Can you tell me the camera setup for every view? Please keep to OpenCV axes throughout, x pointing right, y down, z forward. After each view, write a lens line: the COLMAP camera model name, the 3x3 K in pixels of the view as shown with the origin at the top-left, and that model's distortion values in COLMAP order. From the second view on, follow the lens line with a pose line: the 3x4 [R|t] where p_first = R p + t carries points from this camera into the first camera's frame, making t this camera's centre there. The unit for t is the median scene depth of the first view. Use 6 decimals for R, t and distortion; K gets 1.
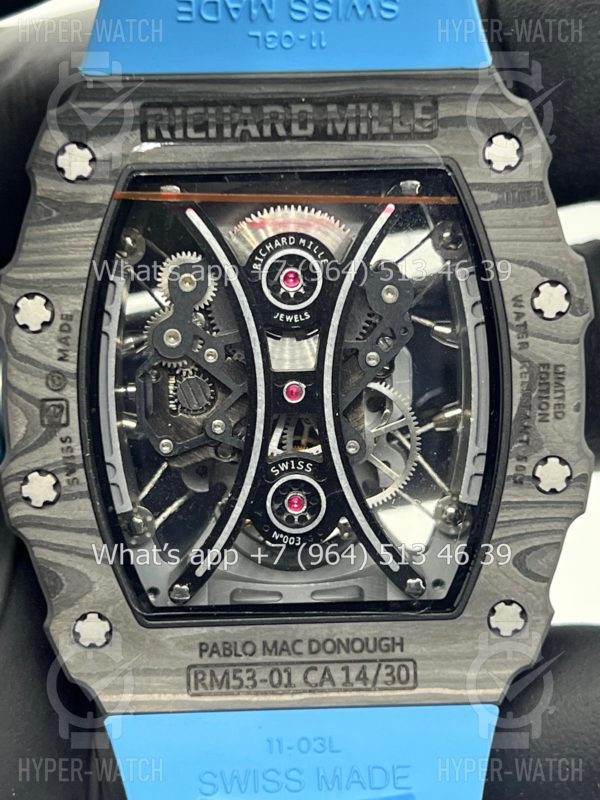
lens RADIAL K [[1885.2, 0, 302.7], [0, 1885.2, 399.0], [0, 0, 1]] dist [0.189902, 0.000000]
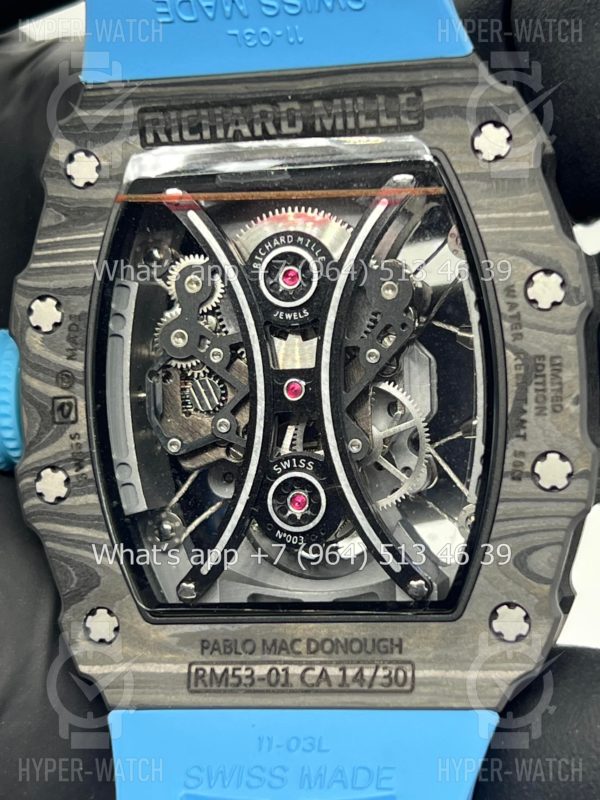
lens RADIAL K [[1885.2, 0, 300.8], [0, 1885.2, 405.6], [0, 0, 1]] dist [0.189902, 0.000000]
pose [[0.966021, -0.013031, -0.258135, 0.259675], [-0.013013, 0.995010, -0.098927, 0.104838], [0.258136, 0.098925, 0.961031, 0.037640]]
